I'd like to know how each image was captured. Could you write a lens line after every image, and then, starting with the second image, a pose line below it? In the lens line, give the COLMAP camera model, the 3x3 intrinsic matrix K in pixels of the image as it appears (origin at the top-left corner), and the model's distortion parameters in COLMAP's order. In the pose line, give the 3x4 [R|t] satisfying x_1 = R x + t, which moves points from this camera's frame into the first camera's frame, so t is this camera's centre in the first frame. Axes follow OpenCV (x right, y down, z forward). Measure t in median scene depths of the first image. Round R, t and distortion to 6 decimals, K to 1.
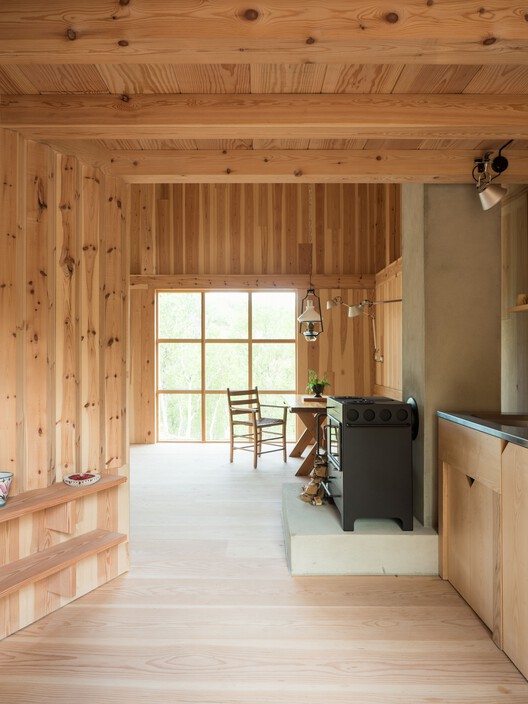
lens RADIAL K [[521.1, 0, 262.7], [0, 521.1, 349.4], [0, 0, 1]] dist [-0.006991, -0.003279]
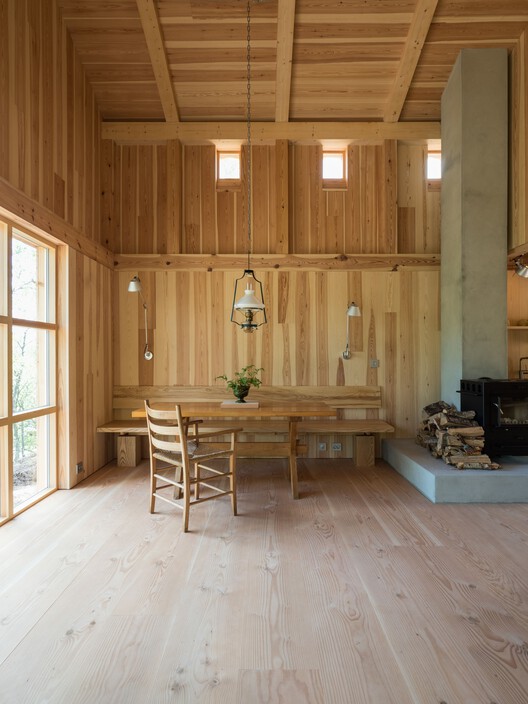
lens RADIAL K [[413.8, 0, 262.9], [0, 413.8, 354.0], [0, 0, 1]] dist [0.003131, 0.000921]
pose [[0.006302, 0.009277, 0.999937, -0.434265], [-0.010016, 0.999907, -0.009214, 0.018308], [-0.999930, -0.009957, 0.006395, 0.755539]]
